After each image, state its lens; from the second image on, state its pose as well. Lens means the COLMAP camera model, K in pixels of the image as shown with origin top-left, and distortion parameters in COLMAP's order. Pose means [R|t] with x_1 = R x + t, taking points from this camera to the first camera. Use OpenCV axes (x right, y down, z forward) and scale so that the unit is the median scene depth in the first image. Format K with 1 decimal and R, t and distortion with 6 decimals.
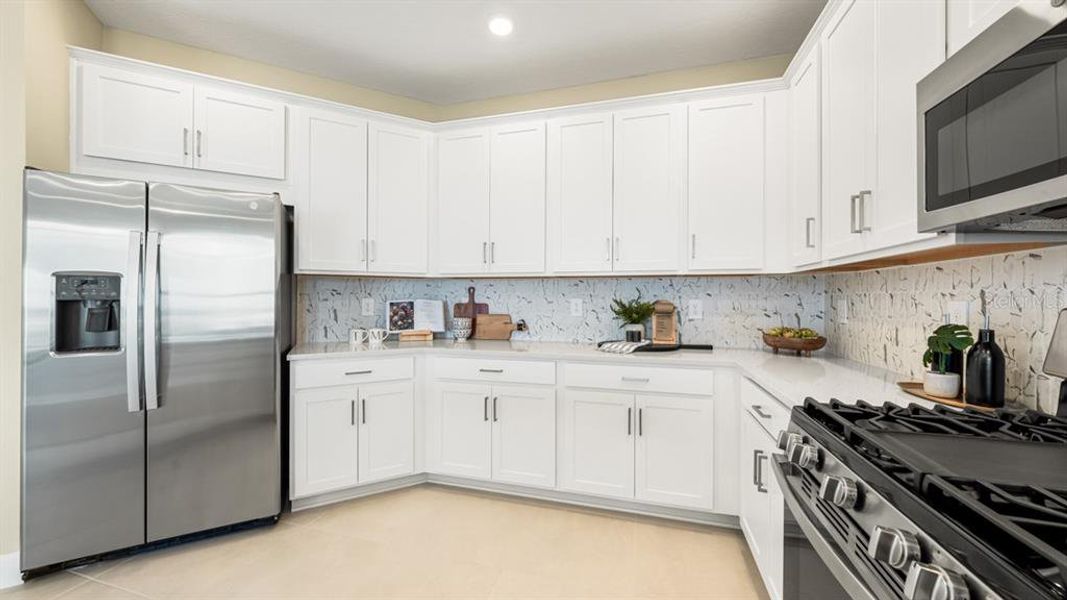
lens RADIAL K [[396.1, 0, 535.8], [0, 396.1, 298.0], [0, 0, 1]] dist [0.000328, -0.000011]
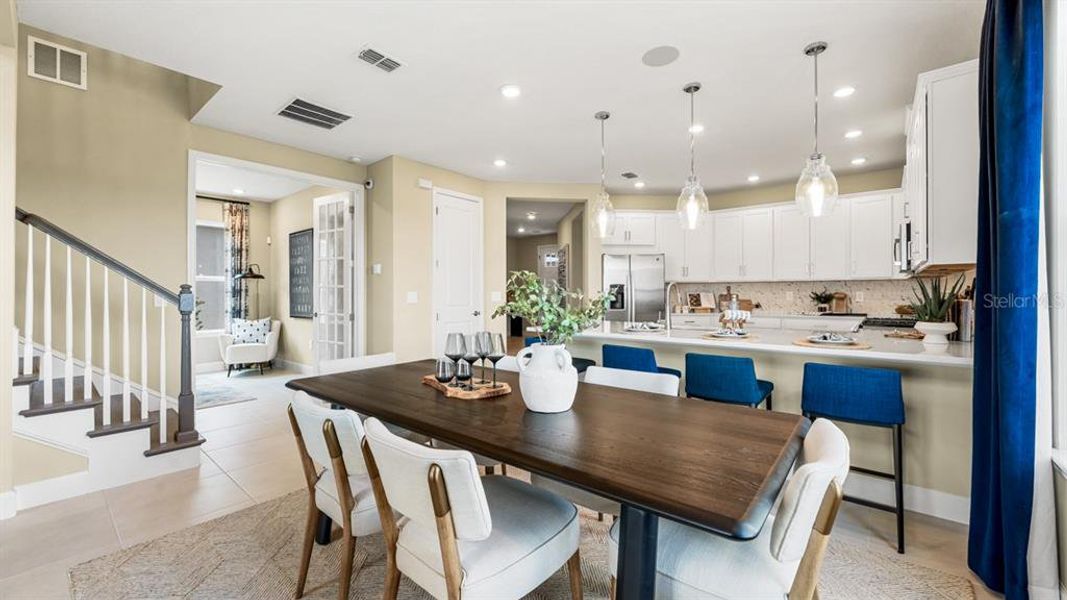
lens RADIAL K [[419.1, 0, 530.7], [0, 419.1, 292.1], [0, 0, 1]] dist [-0.002831, -0.000198]
pose [[0.907780, -0.006403, -0.419398, -0.211539], [0.002839, 0.999954, -0.009122, 0.019875], [0.419437, 0.007090, 0.907757, -1.565963]]
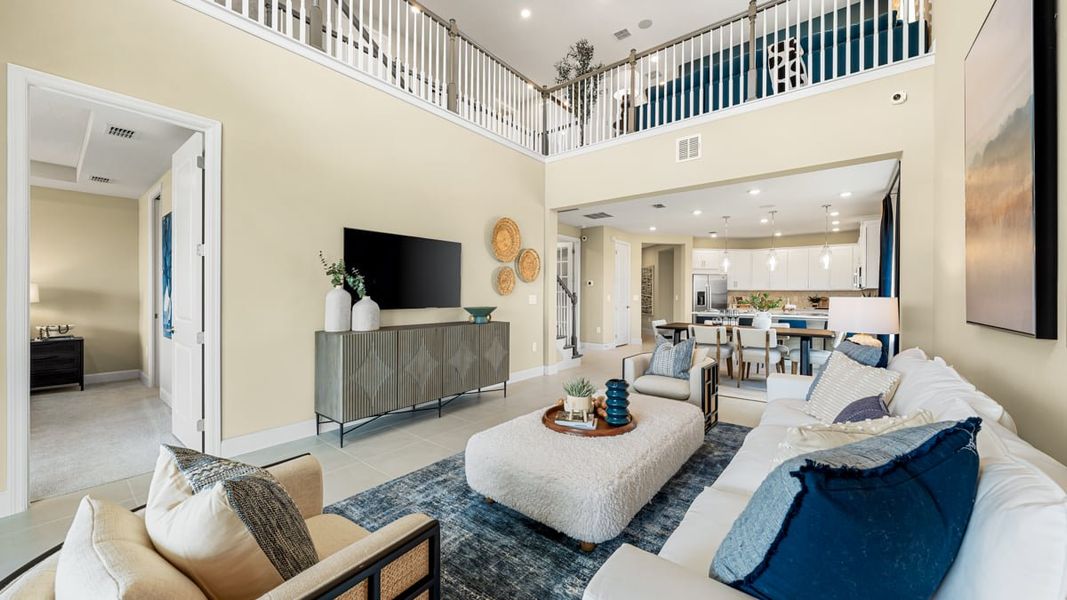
lens RADIAL K [[396.1, 0, 524.7], [0, 396.1, 299.6], [0, 0, 1]] dist [0.000328, -0.000011]
pose [[0.918947, 0.006804, -0.394323, -0.783007], [-0.004200, 0.999963, 0.007467, 0.015742], [0.394359, -0.005205, 0.918942, -3.471056]]
